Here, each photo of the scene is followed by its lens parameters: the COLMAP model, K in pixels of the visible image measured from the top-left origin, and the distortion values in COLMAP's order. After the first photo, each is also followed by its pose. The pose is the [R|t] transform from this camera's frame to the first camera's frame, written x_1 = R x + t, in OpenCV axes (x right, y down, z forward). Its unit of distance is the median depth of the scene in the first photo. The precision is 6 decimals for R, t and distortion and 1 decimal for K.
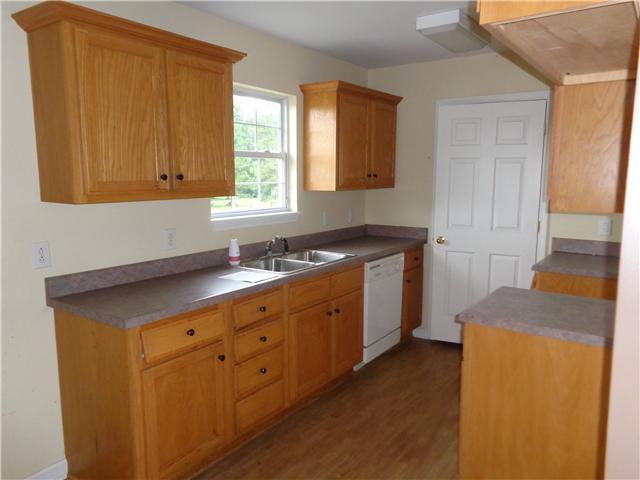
lens RADIAL K [[483.1, 0, 322.0], [0, 483.1, 242.0], [0, 0, 1]] dist [0.004925, 0.014997]
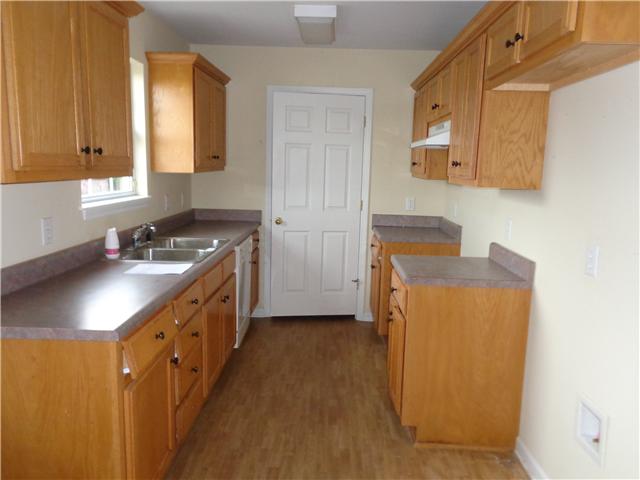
lens RADIAL K [[483.1, 0, 322.5], [0, 483.1, 240.5], [0, 0, 1]] dist [0.004925, 0.014997]
pose [[0.835123, -0.065912, 0.546099, -0.290118], [0.051556, 0.997804, 0.041589, -0.000272], [-0.547641, -0.006578, 0.836687, 0.080503]]
